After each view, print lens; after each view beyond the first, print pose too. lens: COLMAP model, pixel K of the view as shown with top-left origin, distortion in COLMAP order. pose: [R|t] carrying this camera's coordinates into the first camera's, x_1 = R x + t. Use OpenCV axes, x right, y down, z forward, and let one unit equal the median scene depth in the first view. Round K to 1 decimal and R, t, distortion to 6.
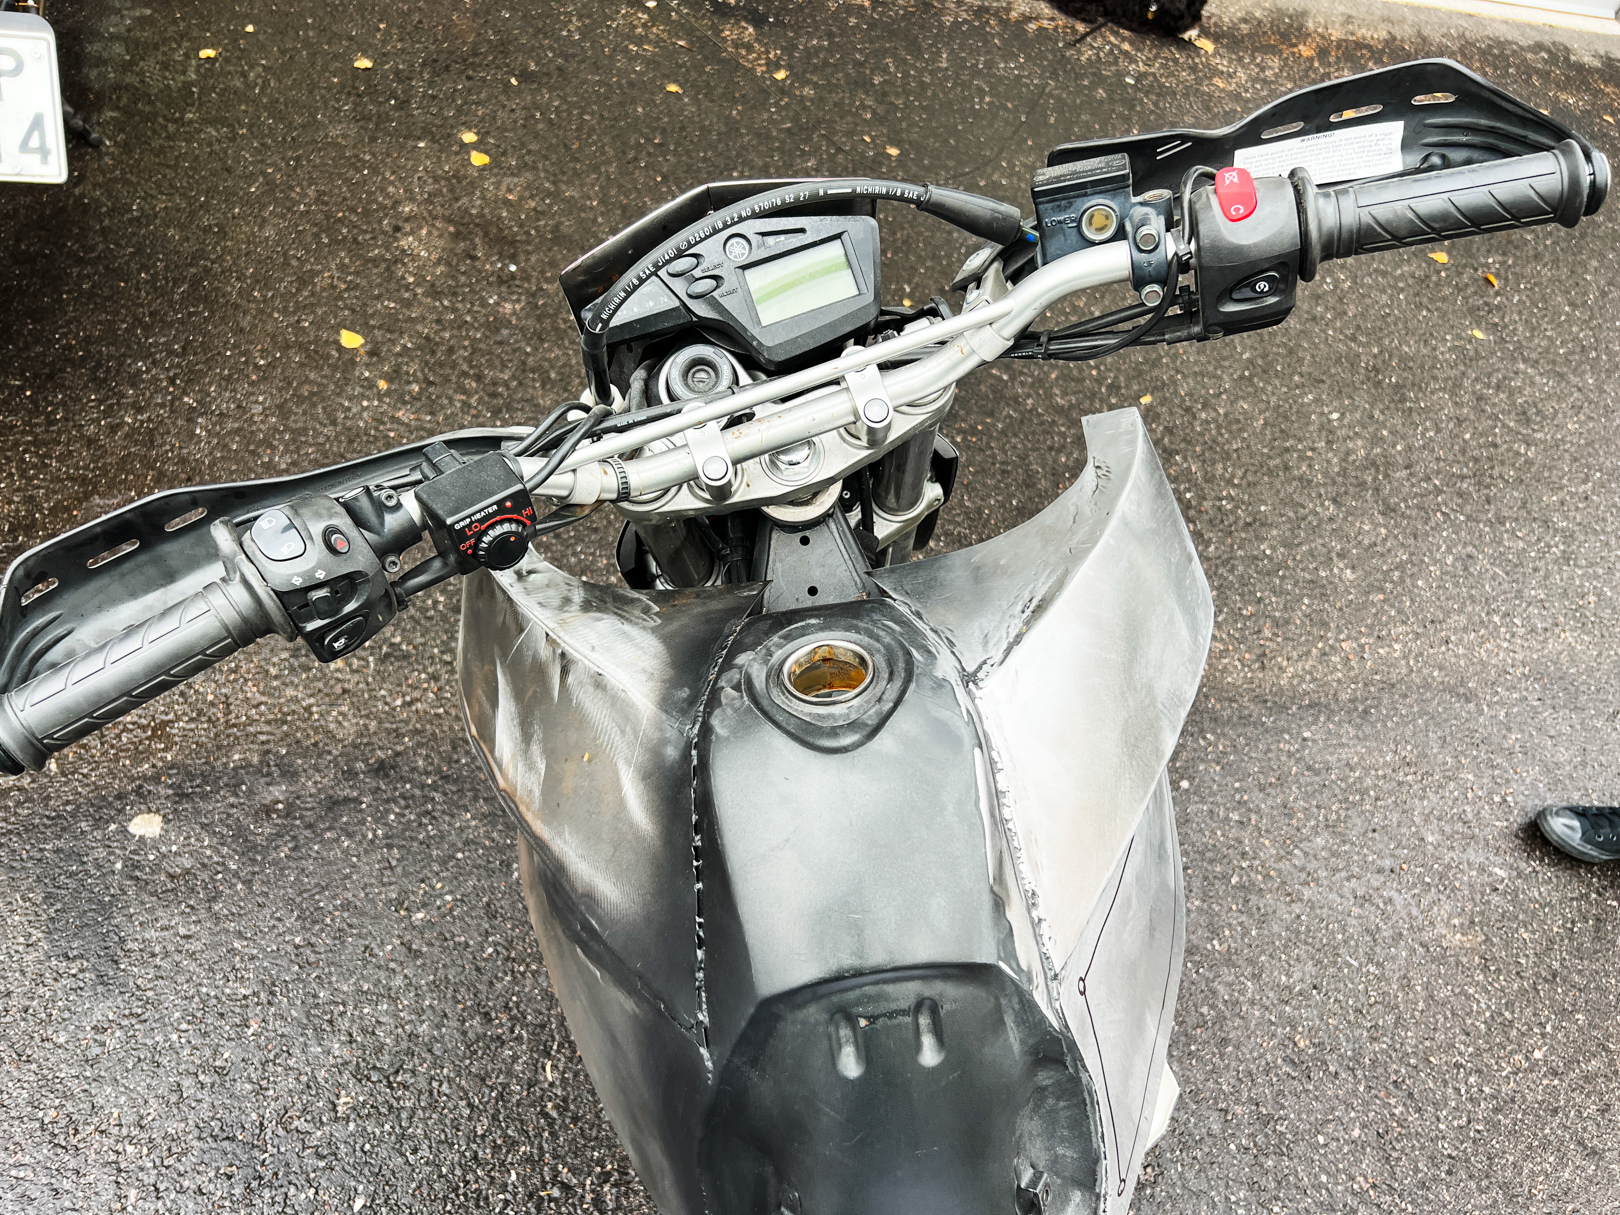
lens RADIAL K [[1222.2, 0, 810.0], [0, 1222.2, 607.5], [0, 0, 1]] dist [0.074018, -0.085848]
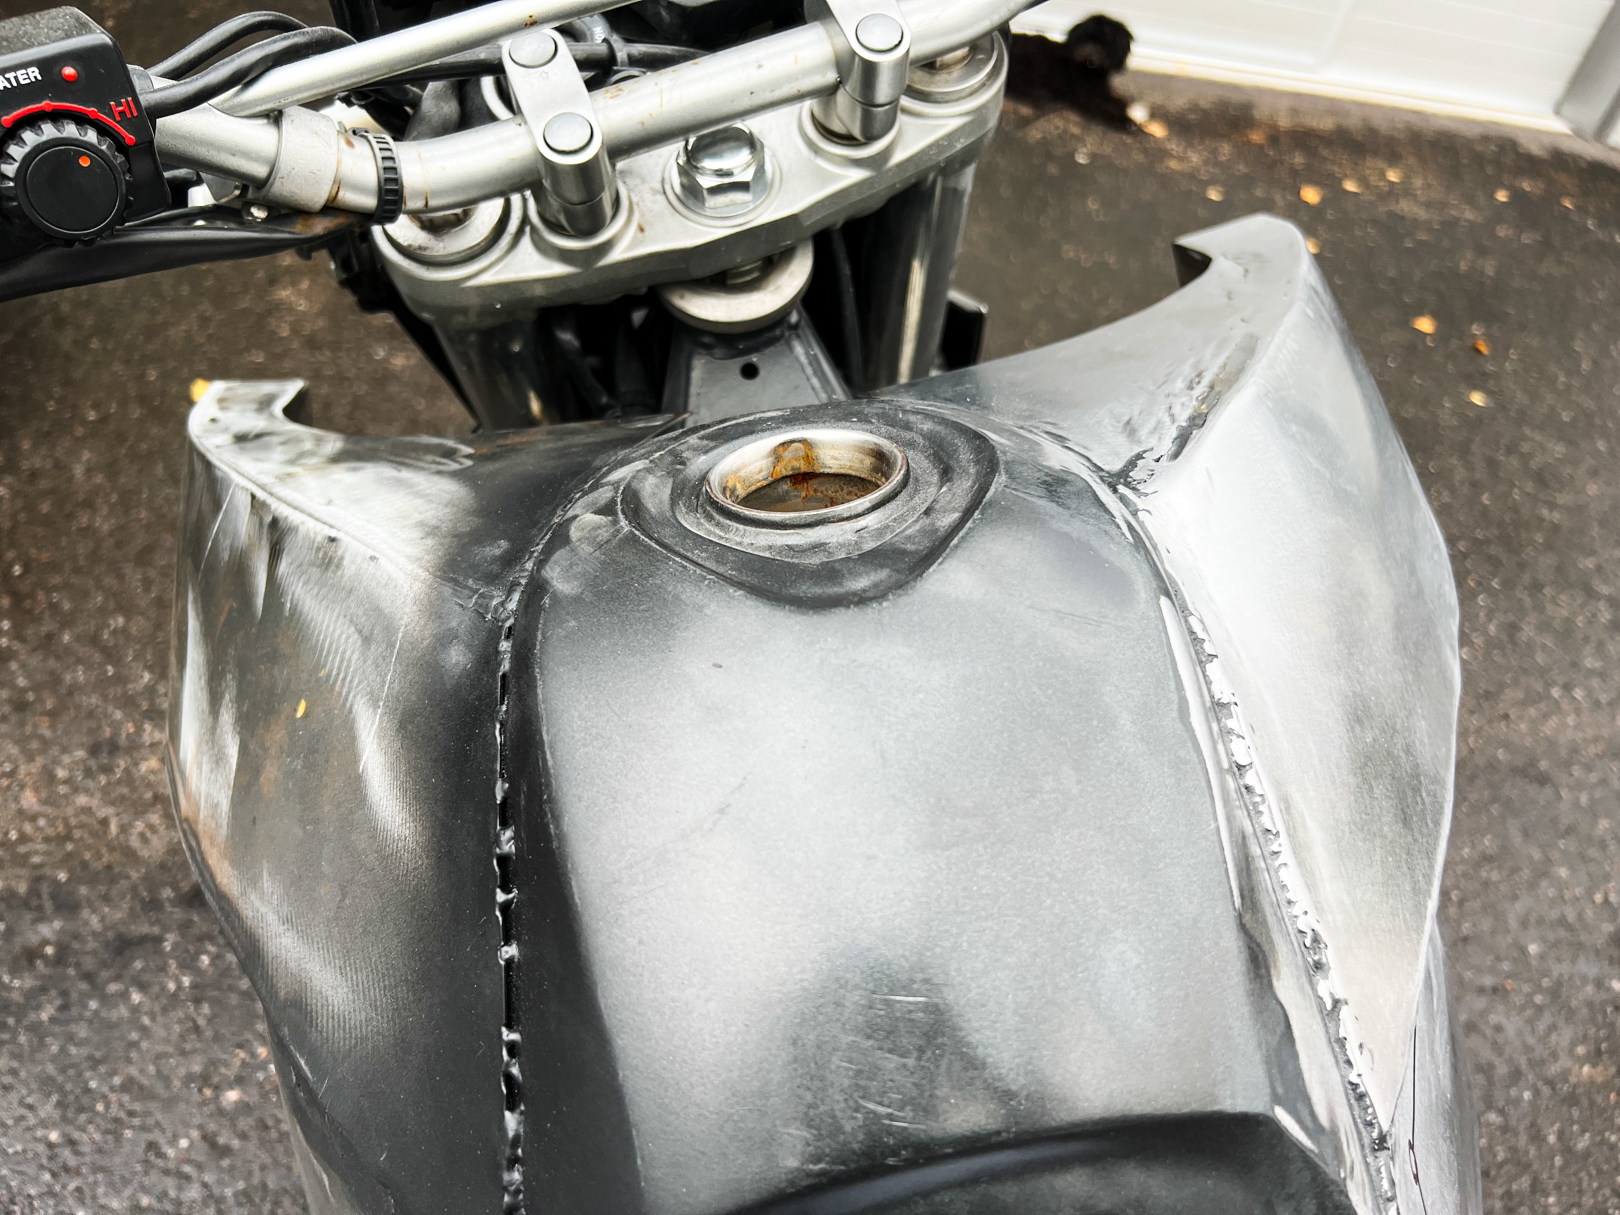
lens RADIAL K [[1286.2, 0, 810.0], [0, 1286.2, 607.5], [0, 0, 1]] dist [-0.006545, 0.007078]
pose [[0.998792, -0.024975, 0.042310, -0.004951], [0.029642, 0.993090, -0.113551, 0.138810], [-0.039181, 0.114668, 0.992631, 0.470600]]
